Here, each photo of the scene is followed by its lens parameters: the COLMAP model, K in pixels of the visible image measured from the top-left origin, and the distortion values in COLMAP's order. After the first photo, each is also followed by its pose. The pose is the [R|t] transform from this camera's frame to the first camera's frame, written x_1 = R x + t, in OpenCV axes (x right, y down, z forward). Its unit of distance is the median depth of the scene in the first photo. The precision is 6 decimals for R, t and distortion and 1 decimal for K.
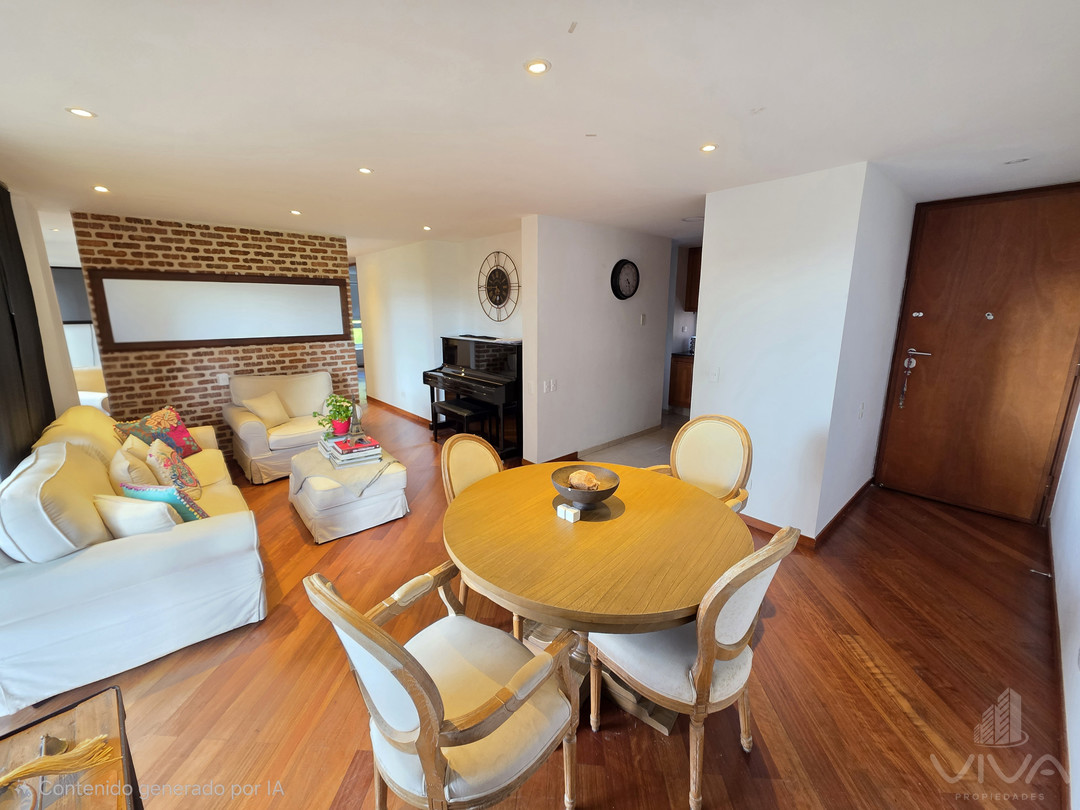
lens RADIAL K [[430.3, 0, 531.5], [0, 430.3, 390.9], [0, 0, 1]] dist [0.002247, 0.000060]
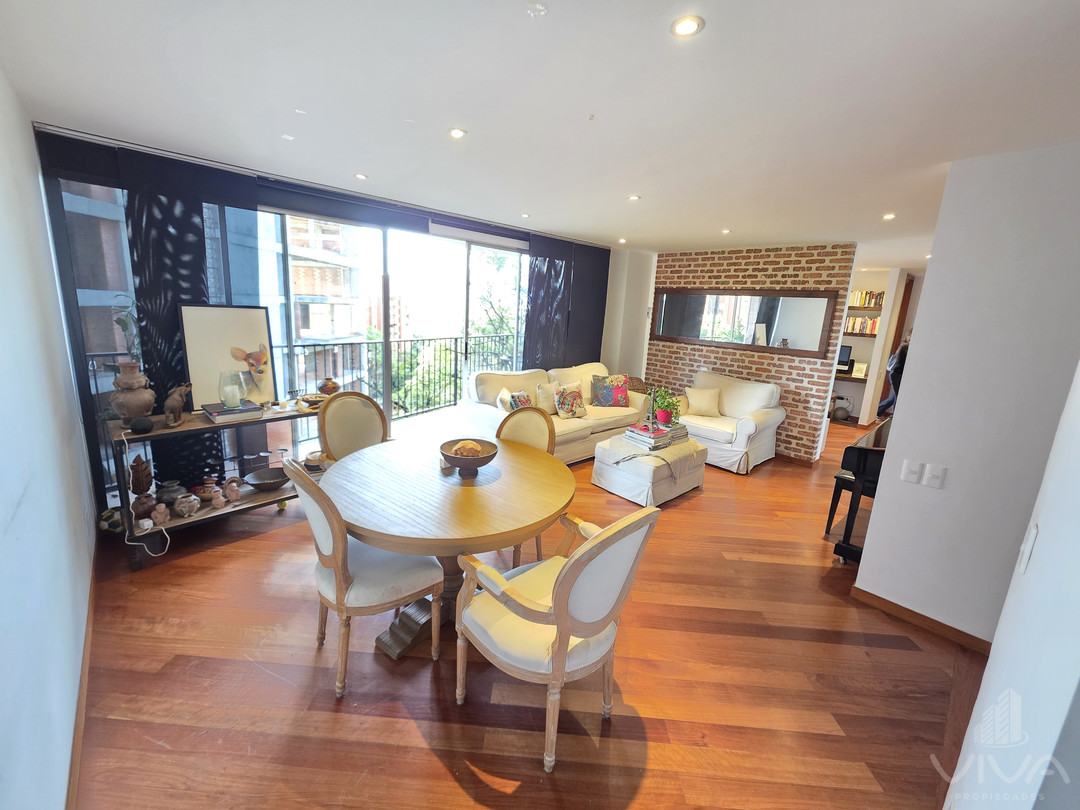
lens RADIAL K [[430.3, 0, 531.5], [0, 430.3, 390.9], [0, 0, 1]] dist [0.002247, 0.000060]
pose [[0.024614, 0.199485, -0.979592, 0.482021], [-0.247738, 0.950541, 0.187344, -0.079837], [0.968514, 0.238071, 0.072817, 0.404910]]
